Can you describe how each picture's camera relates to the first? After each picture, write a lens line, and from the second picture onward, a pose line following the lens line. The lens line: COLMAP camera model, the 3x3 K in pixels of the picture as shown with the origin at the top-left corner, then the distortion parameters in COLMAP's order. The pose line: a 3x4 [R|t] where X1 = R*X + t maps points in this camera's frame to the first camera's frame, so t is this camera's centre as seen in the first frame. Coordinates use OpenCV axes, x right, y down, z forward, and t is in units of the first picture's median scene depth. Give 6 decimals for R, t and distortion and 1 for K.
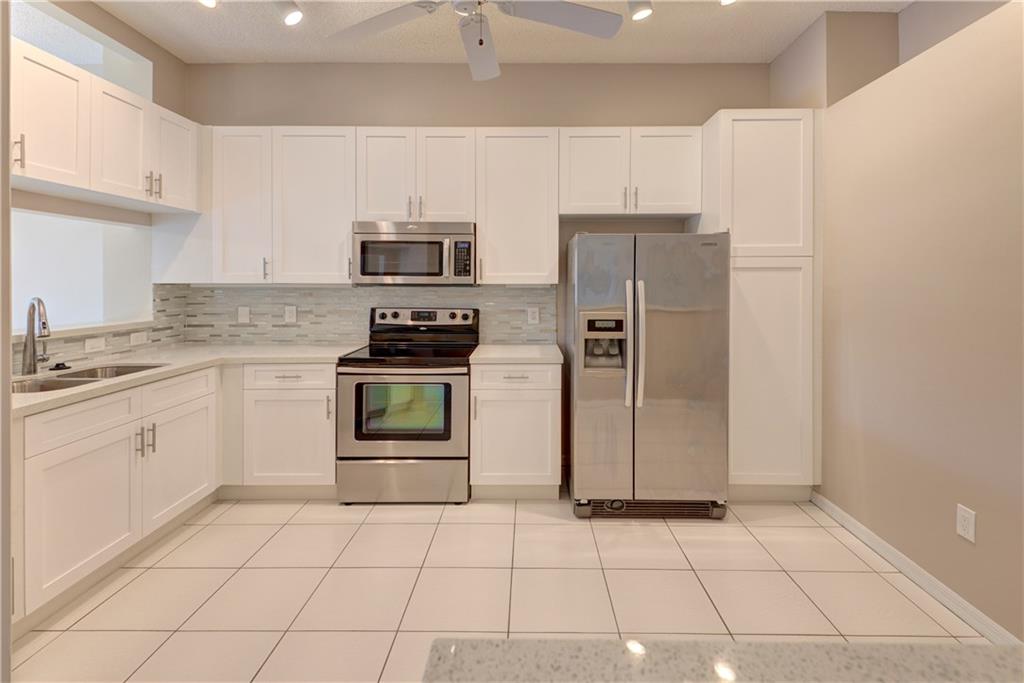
lens RADIAL K [[484.9, 0, 531.5], [0, 484.9, 283.0], [0, 0, 1]] dist [-0.001318, -0.007060]
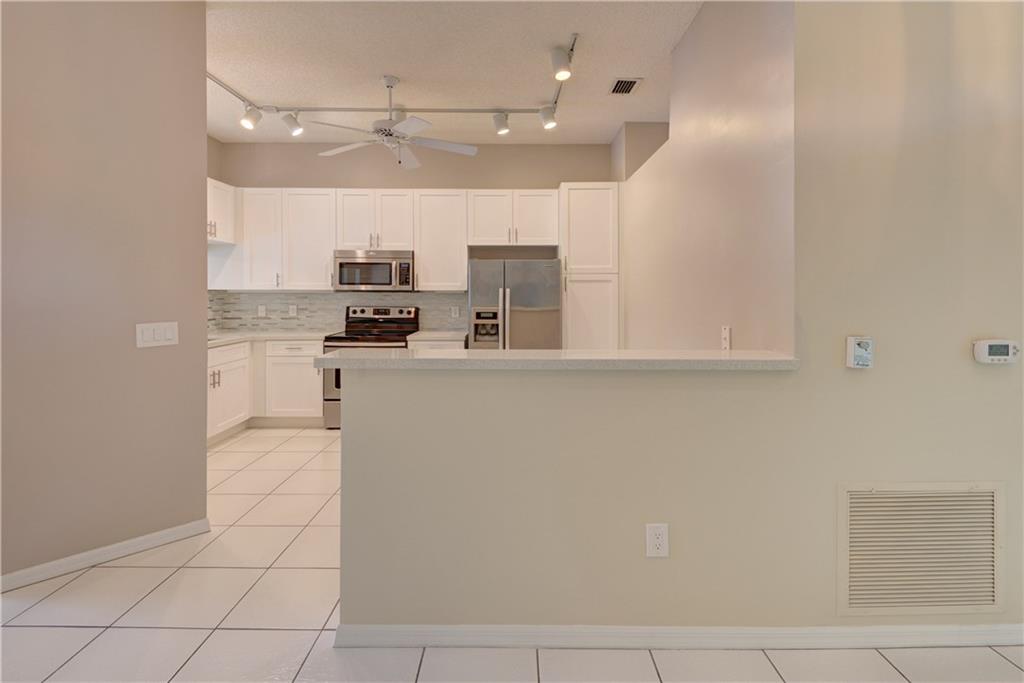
lens RADIAL K [[484.9, 0, 512.1], [0, 484.9, 295.8], [0, 0, 1]] dist [-0.001318, -0.007060]
pose [[0.999935, 0.002051, -0.011207, 0.231896], [-0.001940, 0.999949, 0.009926, 0.003085], [0.011227, -0.009904, 0.999888, -0.579075]]
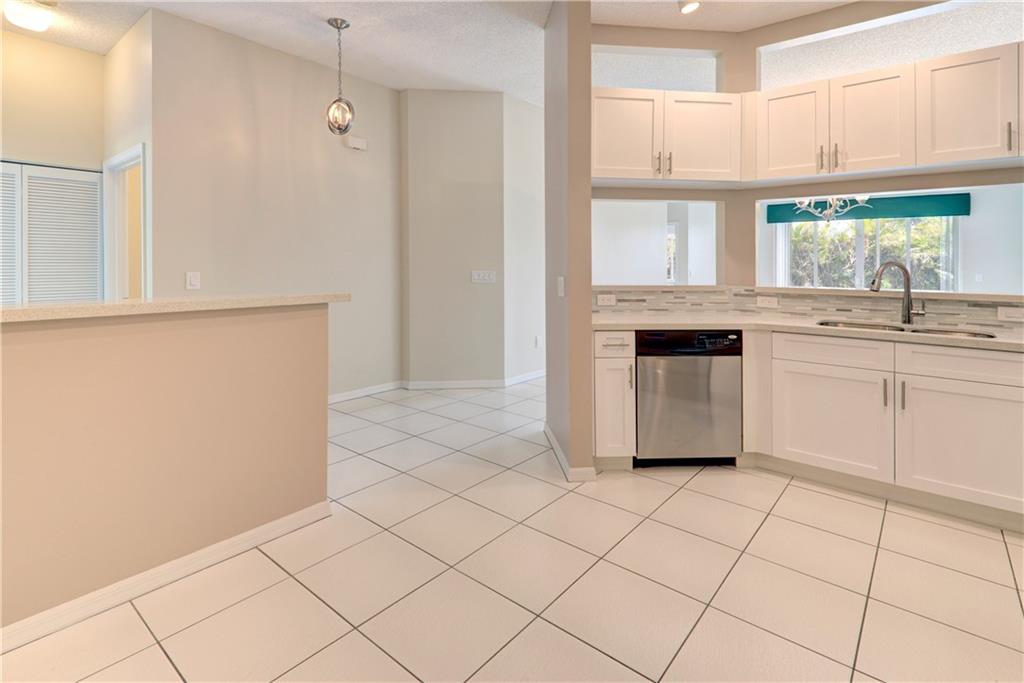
lens RADIAL K [[484.9, 0, 515.7], [0, 484.9, 271.2], [0, 0, 1]] dist [-0.001318, -0.007060]
pose [[-0.616178, 0.008138, -0.787565, 0.433762], [-0.008230, 0.999825, 0.016770, 0.032032], [0.787564, 0.016815, -0.616003, 0.747236]]
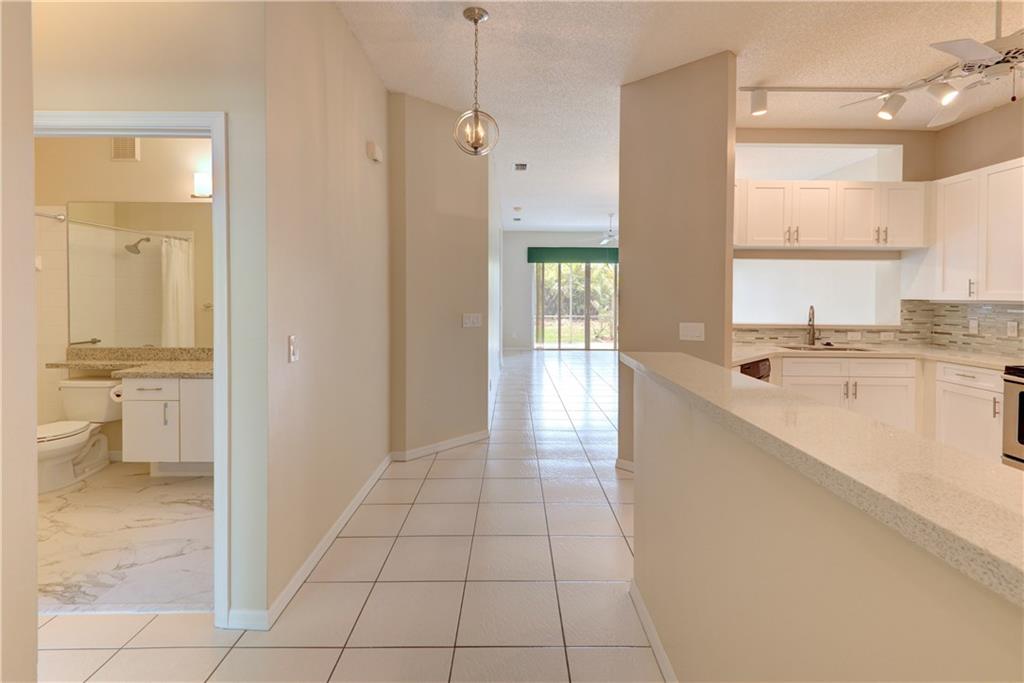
lens RADIAL K [[484.9, 0, 534.8], [0, 484.9, 304.6], [0, 0, 1]] dist [-0.001318, -0.007060]
pose [[0.020316, 0.019253, -0.999608, 0.683121], [-0.012740, 0.999738, 0.018996, 0.002584], [0.999712, 0.012349, 0.020556, -0.124458]]
